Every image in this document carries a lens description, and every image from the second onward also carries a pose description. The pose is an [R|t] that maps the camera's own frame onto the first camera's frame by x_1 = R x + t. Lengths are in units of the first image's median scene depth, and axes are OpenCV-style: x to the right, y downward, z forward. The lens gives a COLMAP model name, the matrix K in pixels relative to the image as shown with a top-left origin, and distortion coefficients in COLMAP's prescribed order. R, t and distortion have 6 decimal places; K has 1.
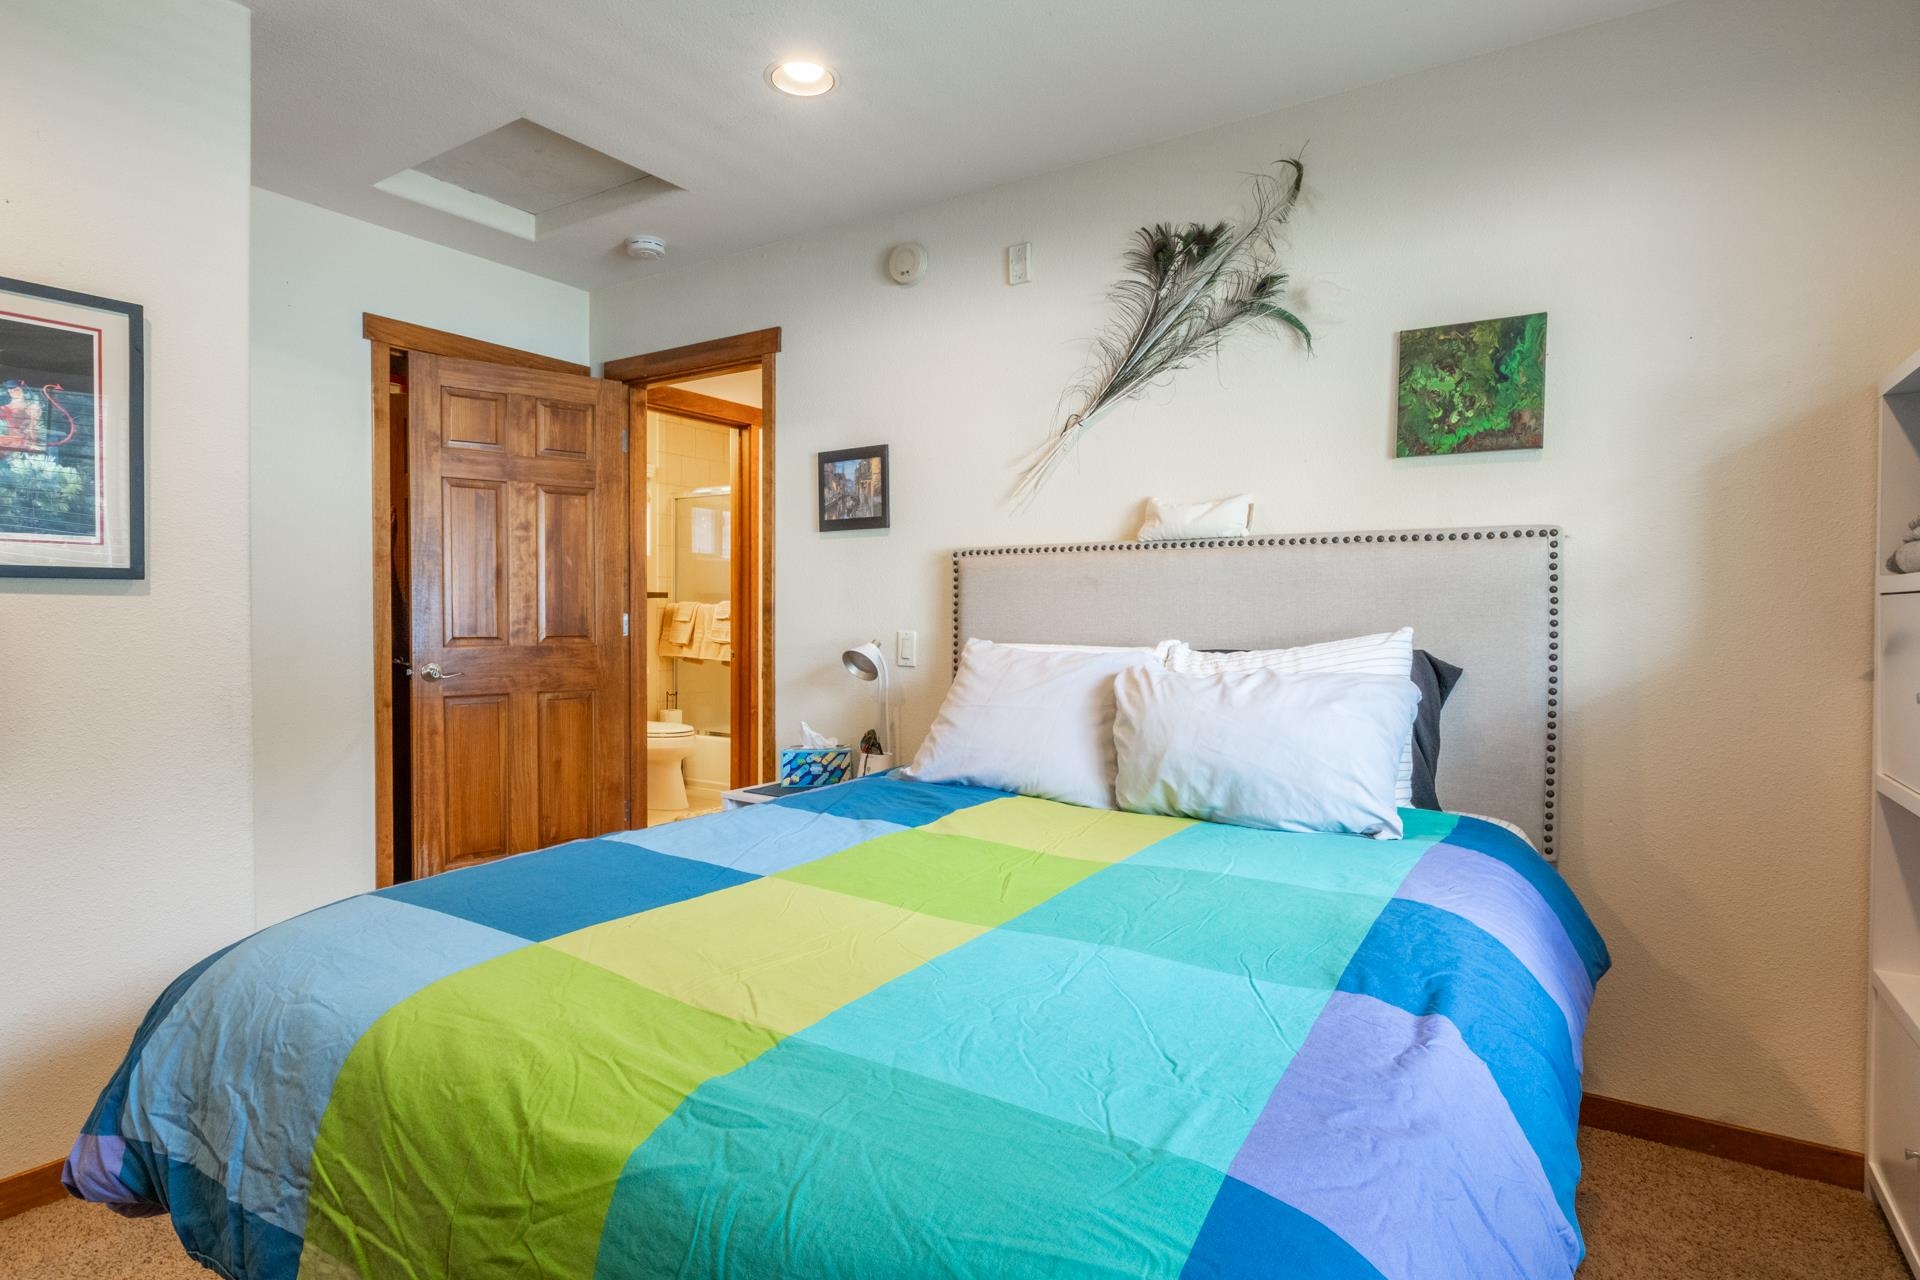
lens RADIAL K [[993.1, 0, 941.8], [0, 993.1, 624.8], [0, 0, 1]] dist [-0.001925, -0.000247]
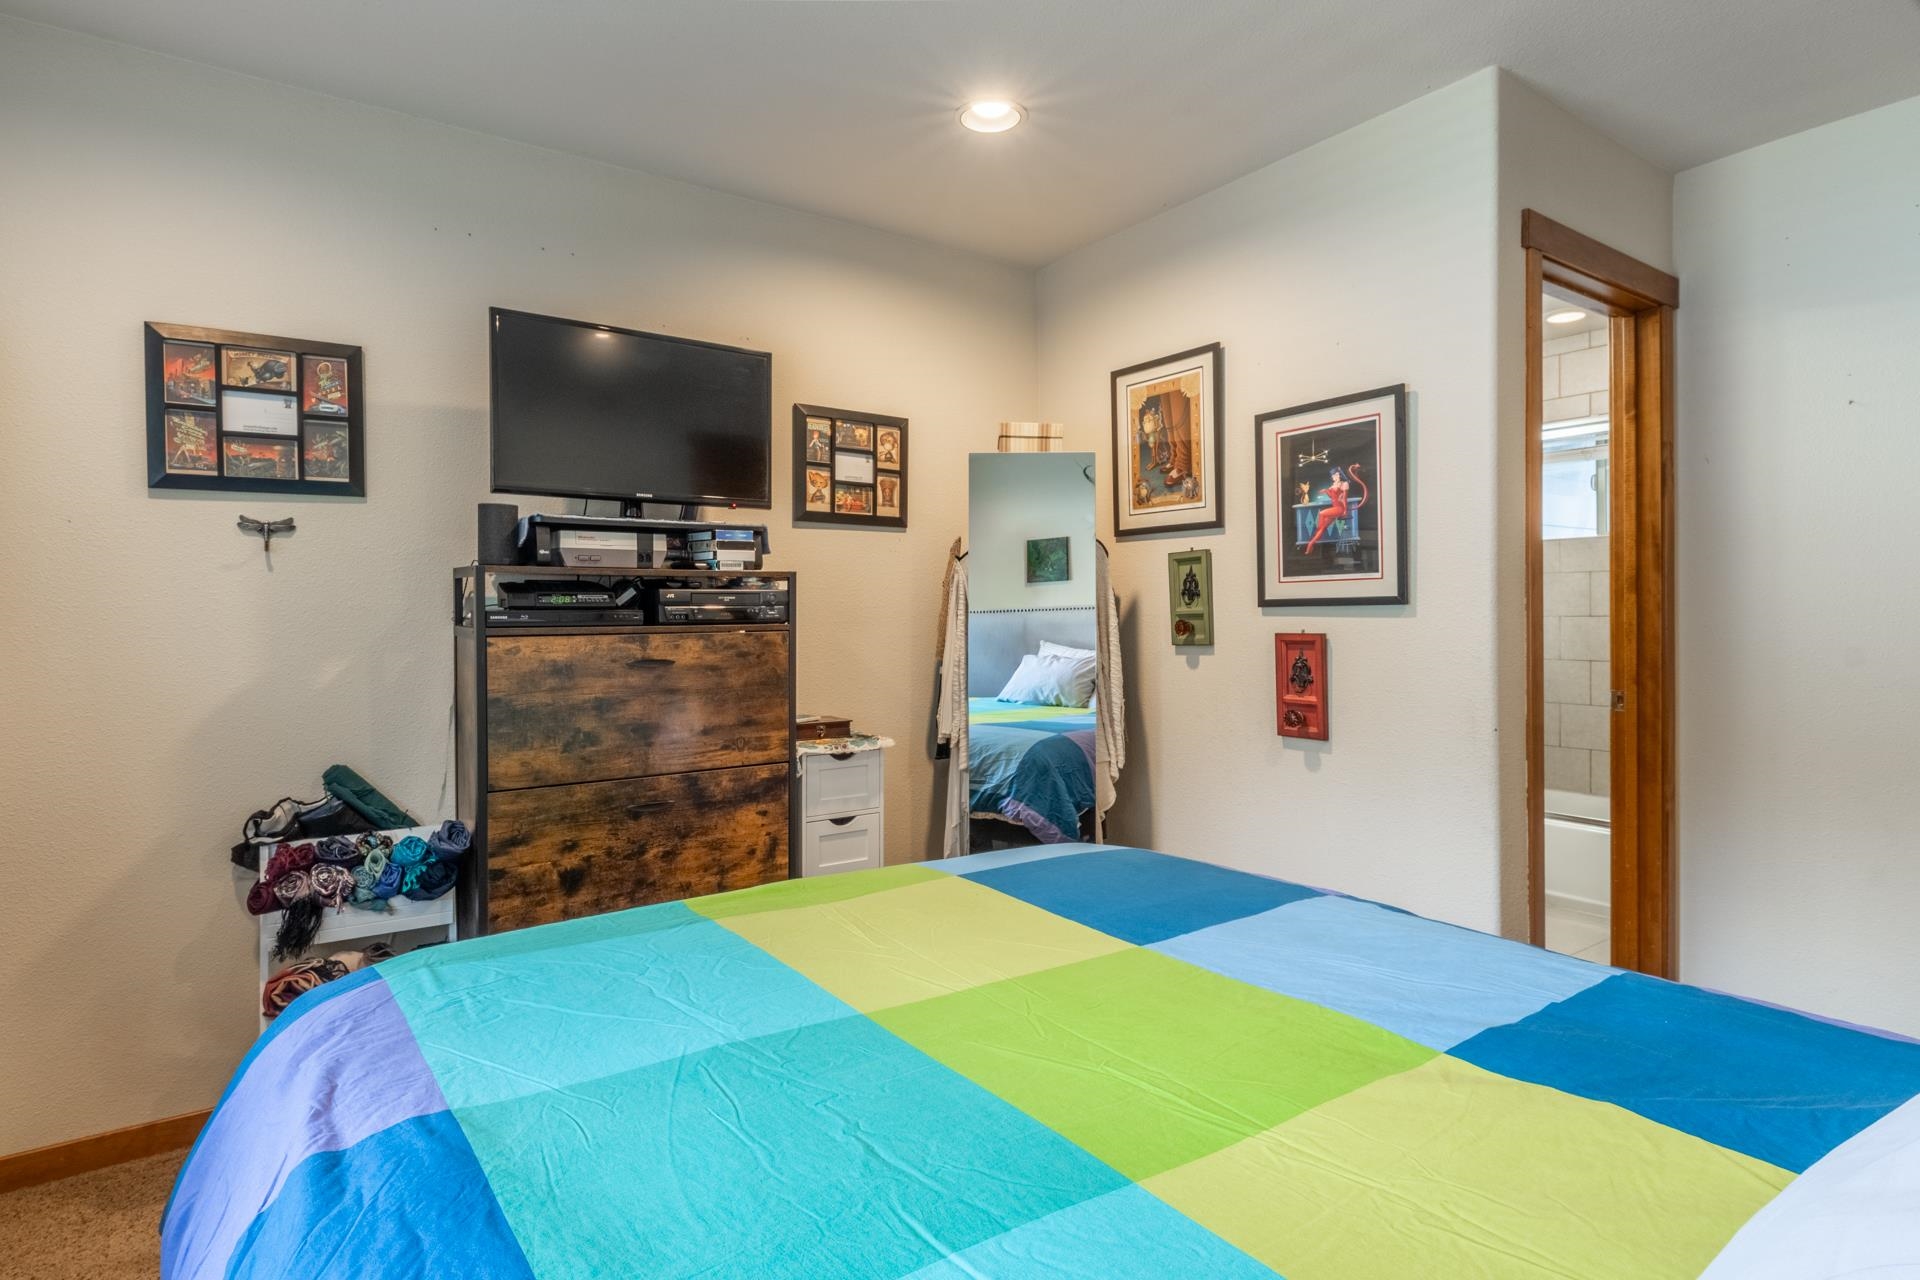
lens RADIAL K [[993.1, 0, 941.8], [0, 993.1, 624.8], [0, 0, 1]] dist [-0.001925, -0.000247]
pose [[-0.368417, 0.008064, -0.929626, 0.540528], [-0.007658, 0.999902, 0.011709, -0.030068], [0.929629, 0.011433, -0.368319, 0.896161]]
